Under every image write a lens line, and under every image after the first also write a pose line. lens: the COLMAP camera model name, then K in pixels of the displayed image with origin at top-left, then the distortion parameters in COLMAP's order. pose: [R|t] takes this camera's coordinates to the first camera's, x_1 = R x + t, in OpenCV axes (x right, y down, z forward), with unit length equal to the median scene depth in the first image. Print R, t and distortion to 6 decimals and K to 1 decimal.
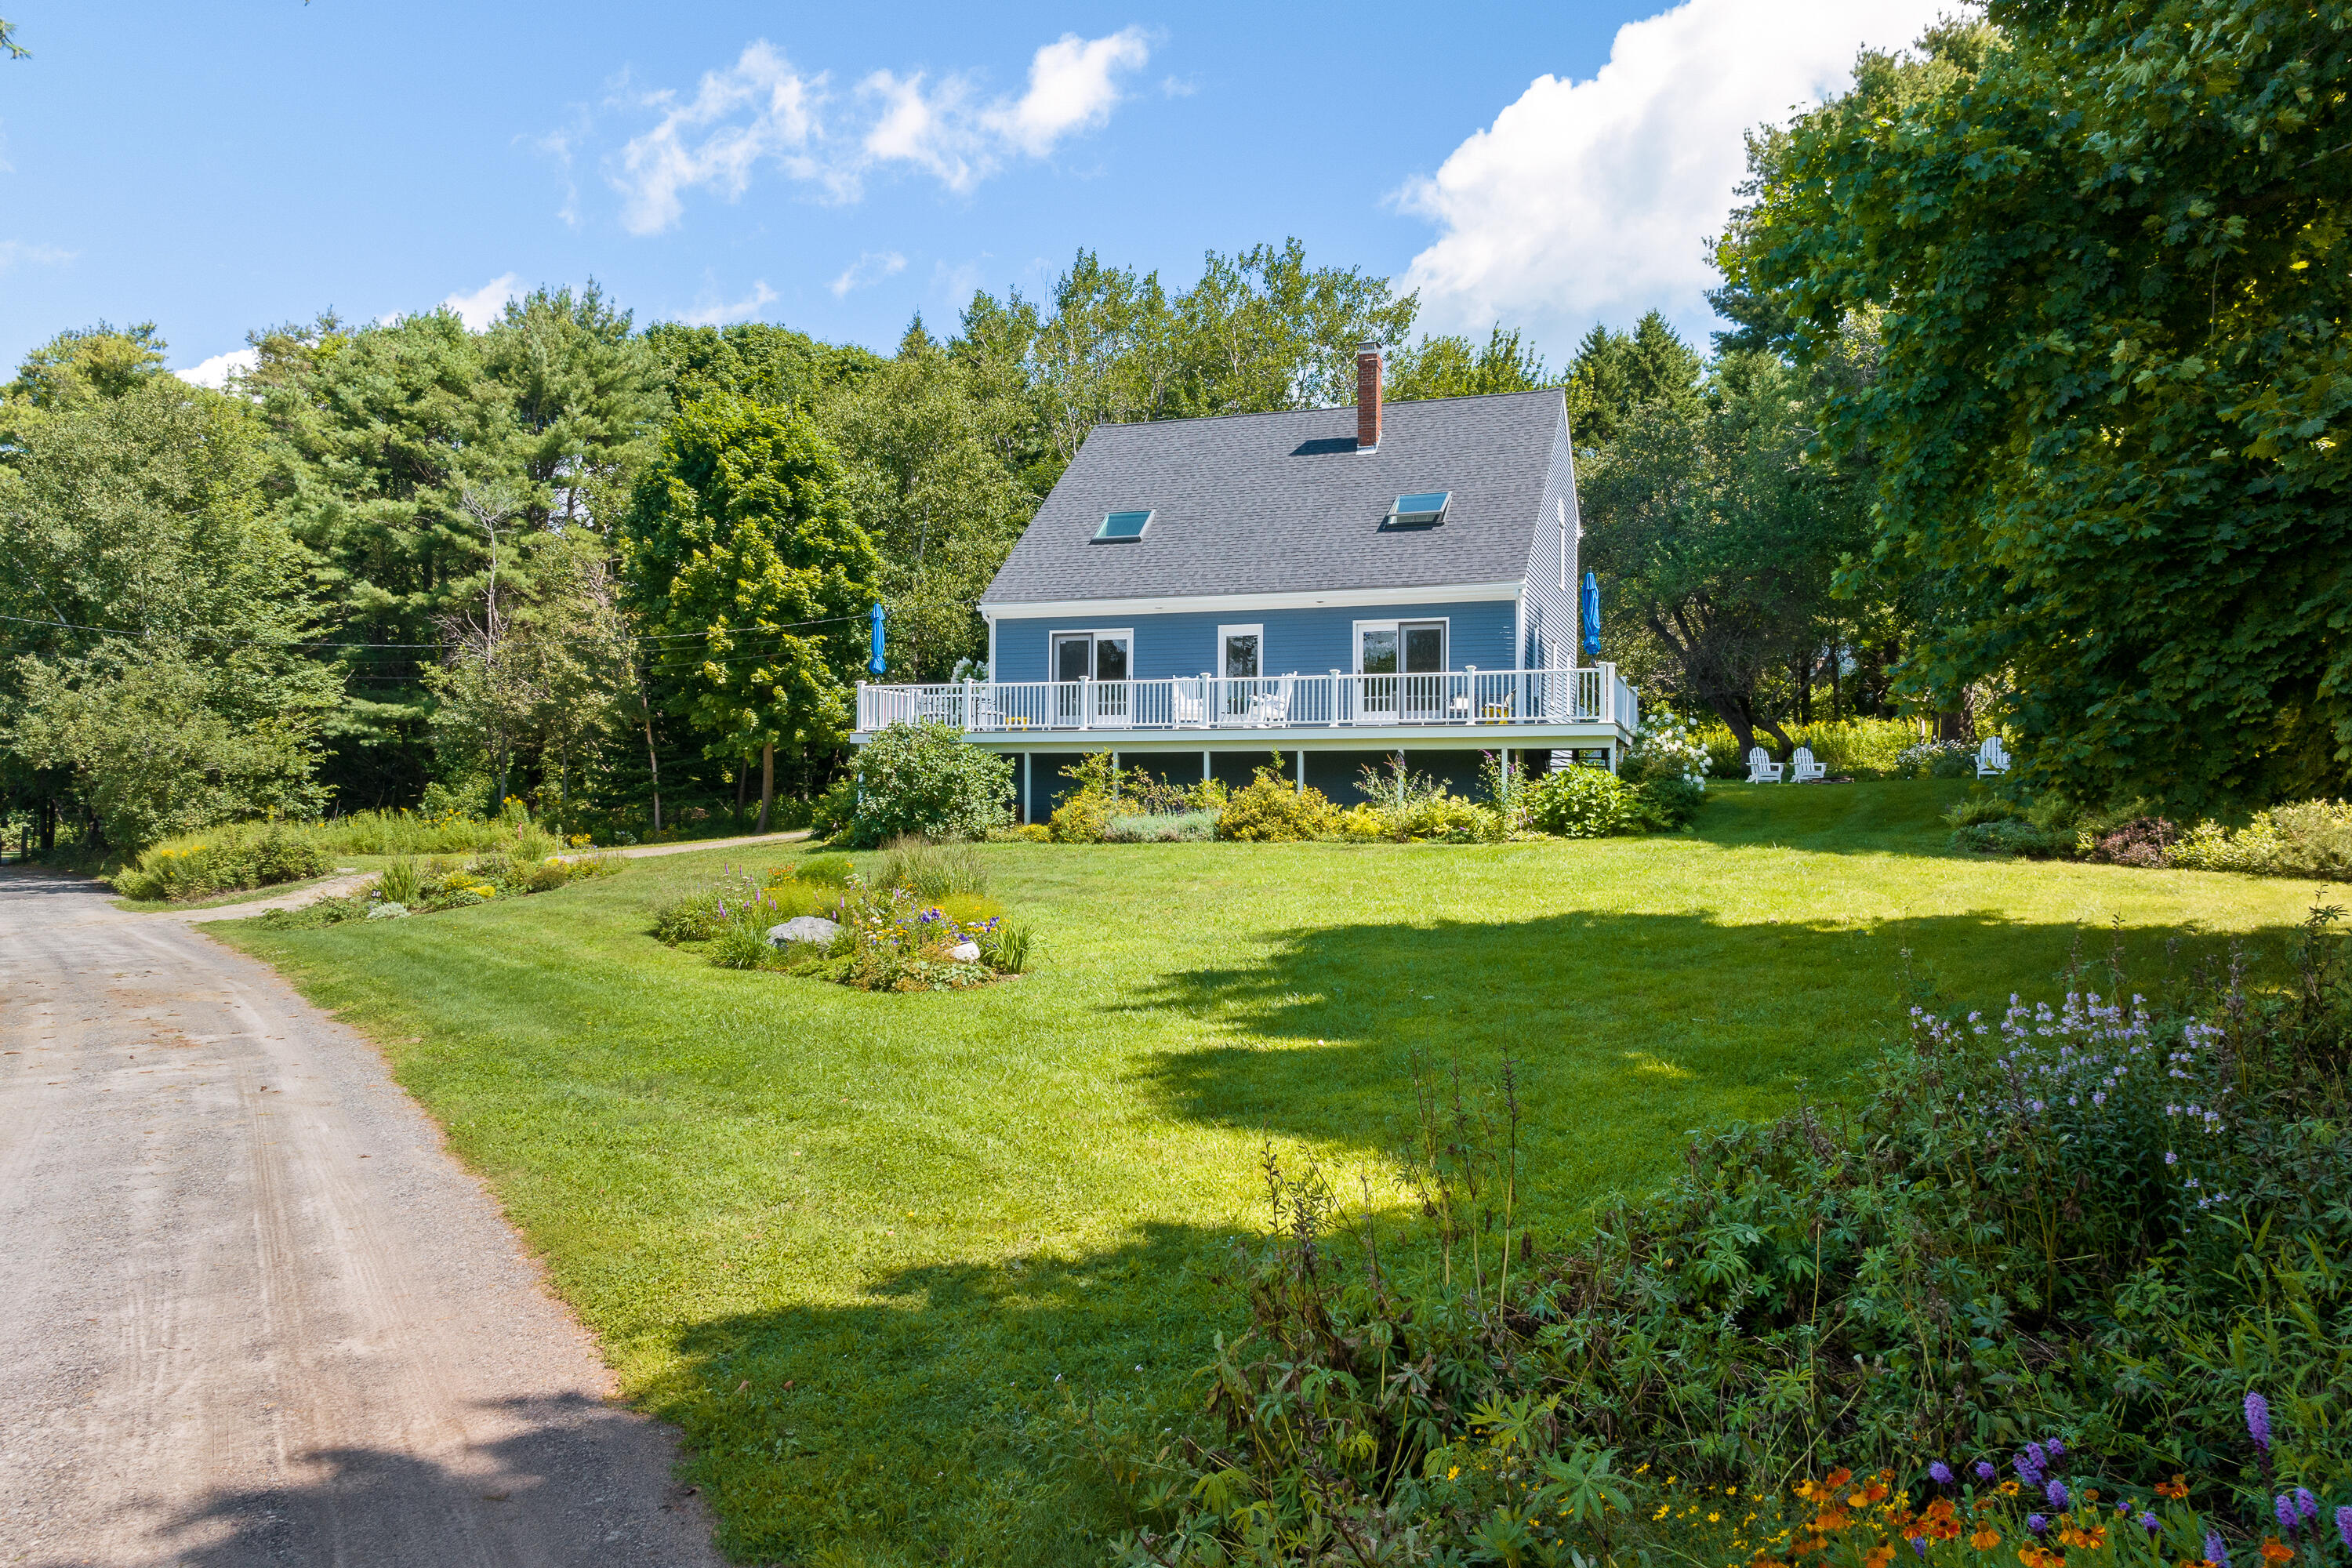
lens RADIAL K [[1721.2, 0, 1216.4], [0, 1721.2, 747.8], [0, 0, 1]] dist [-0.001549, 0.006799]
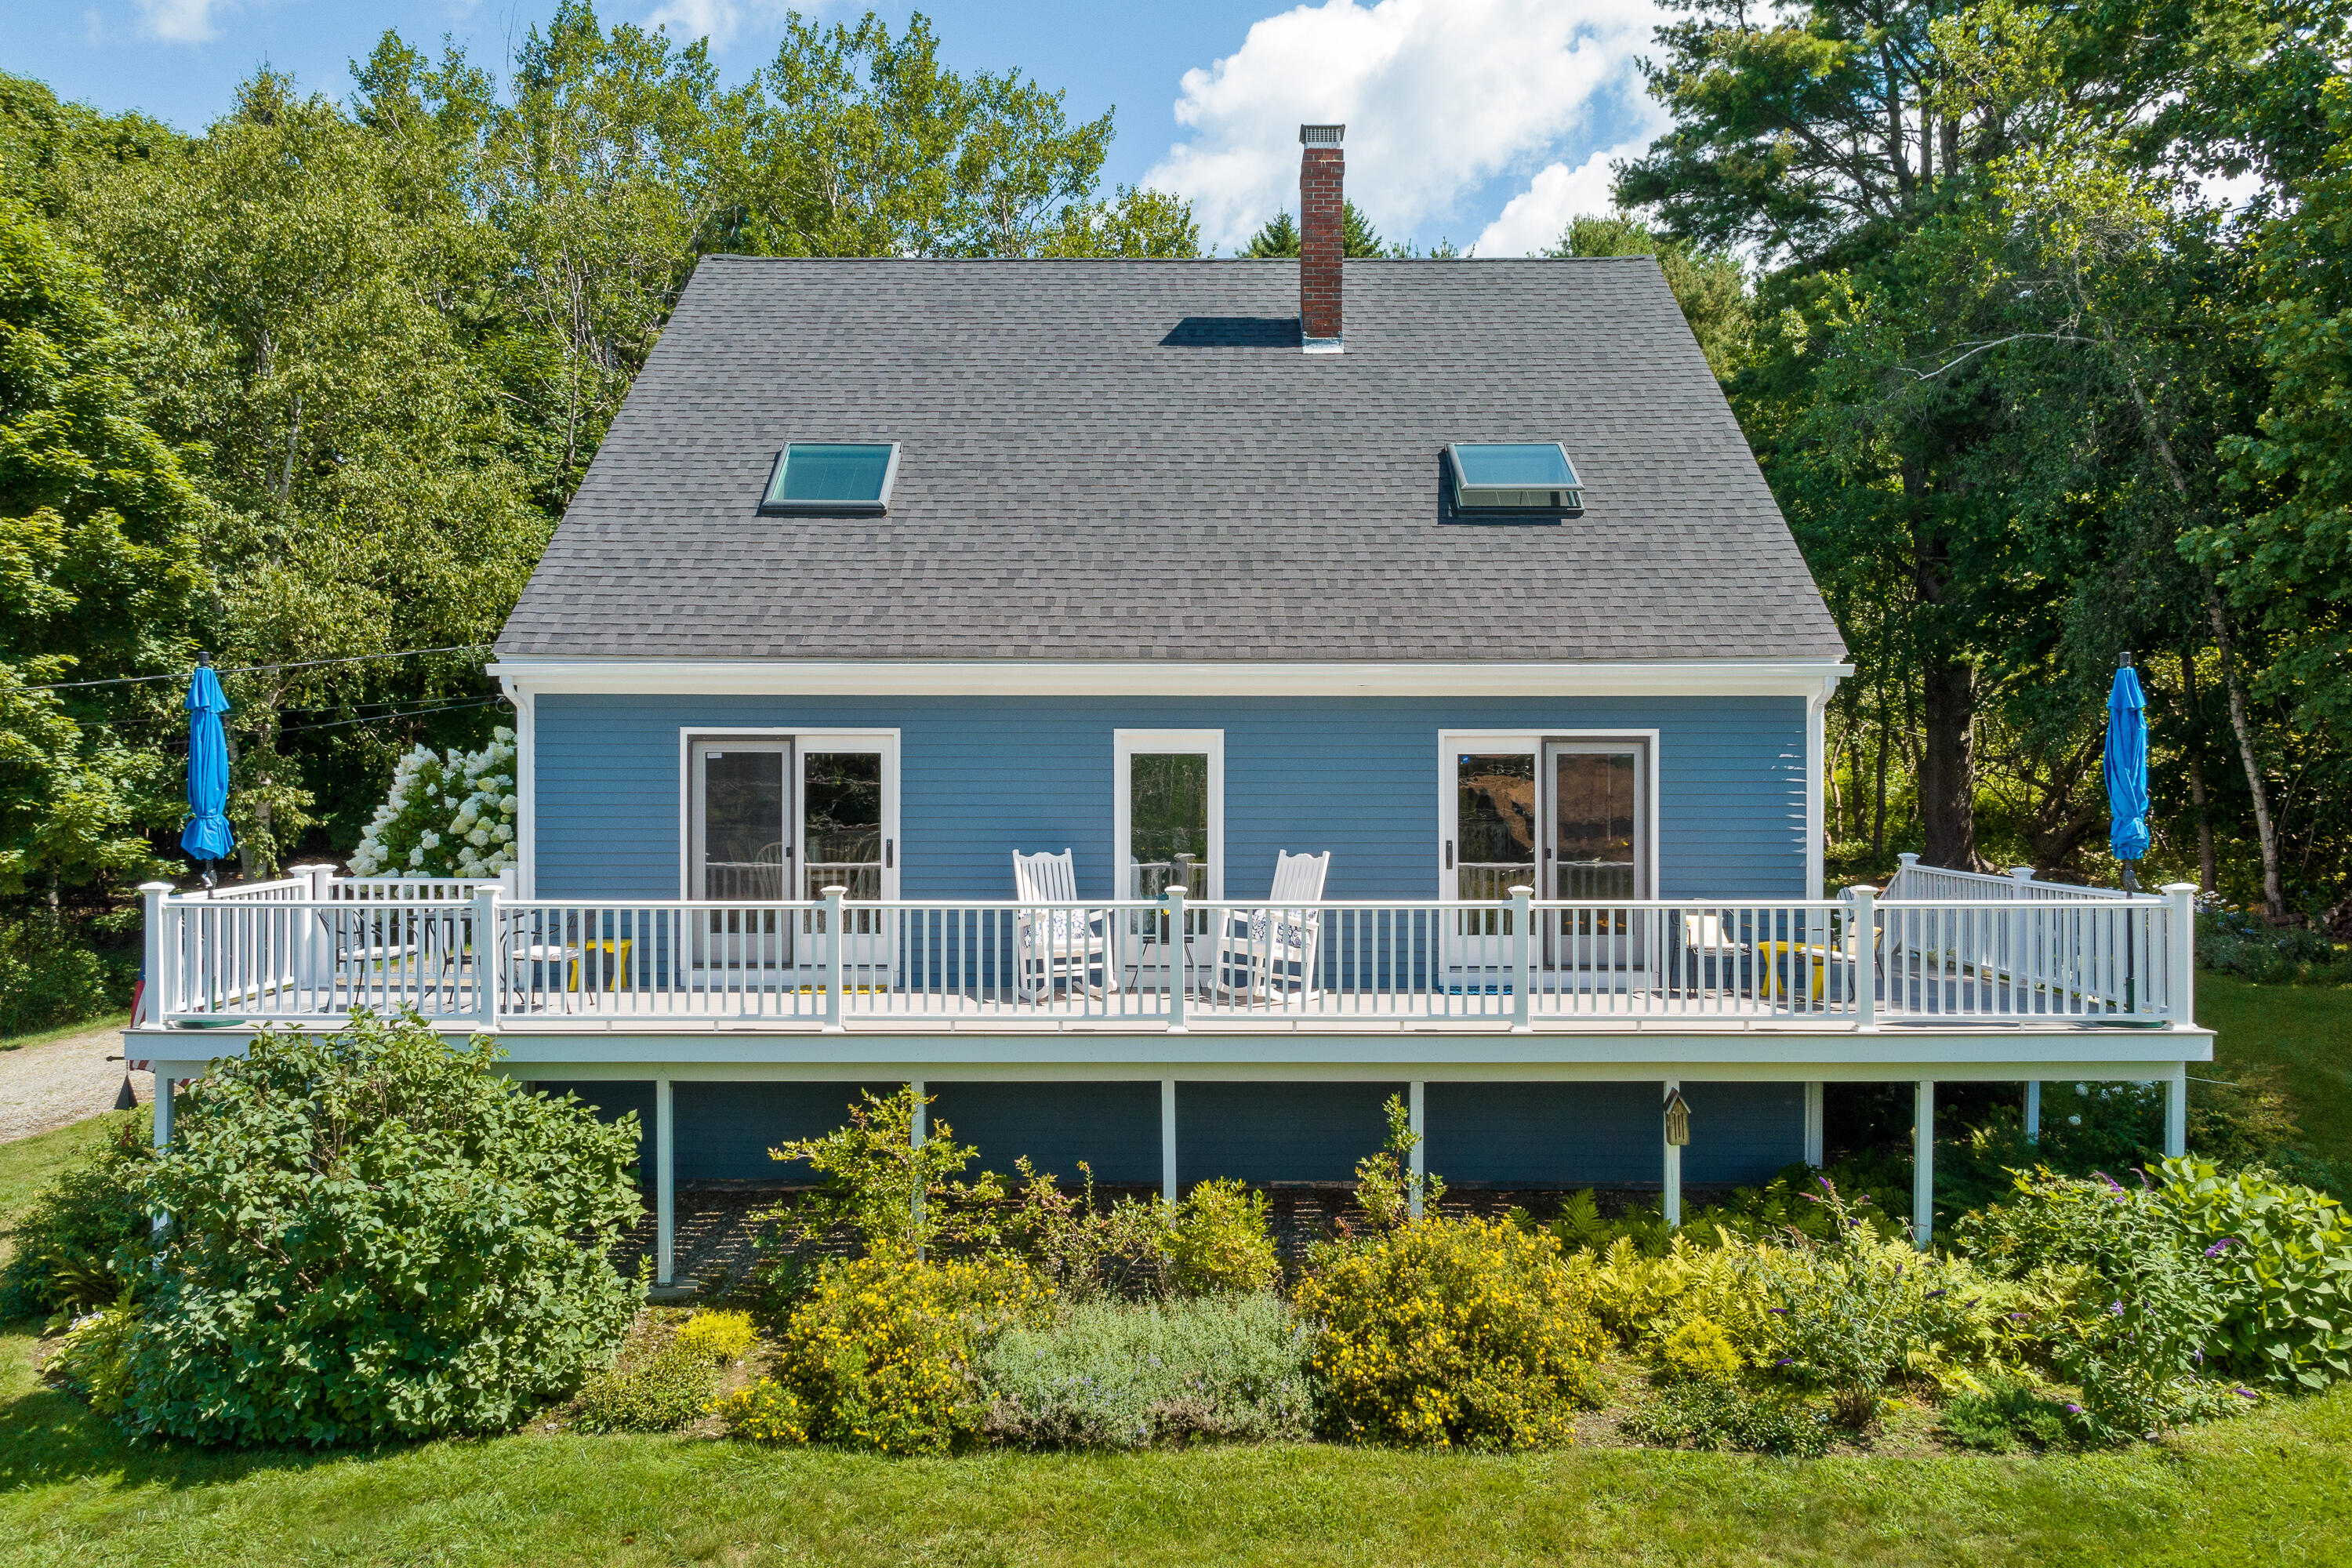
lens RADIAL K [[1721.2, 0, 1216.4], [0, 1721.2, 747.8], [0, 0, 1]] dist [-0.001549, 0.006799]
pose [[0.941977, -0.004237, 0.335650, -0.086155], [-0.009744, 0.999154, 0.039957, -0.061058], [-0.335535, -0.040909, 0.941139, 0.428564]]
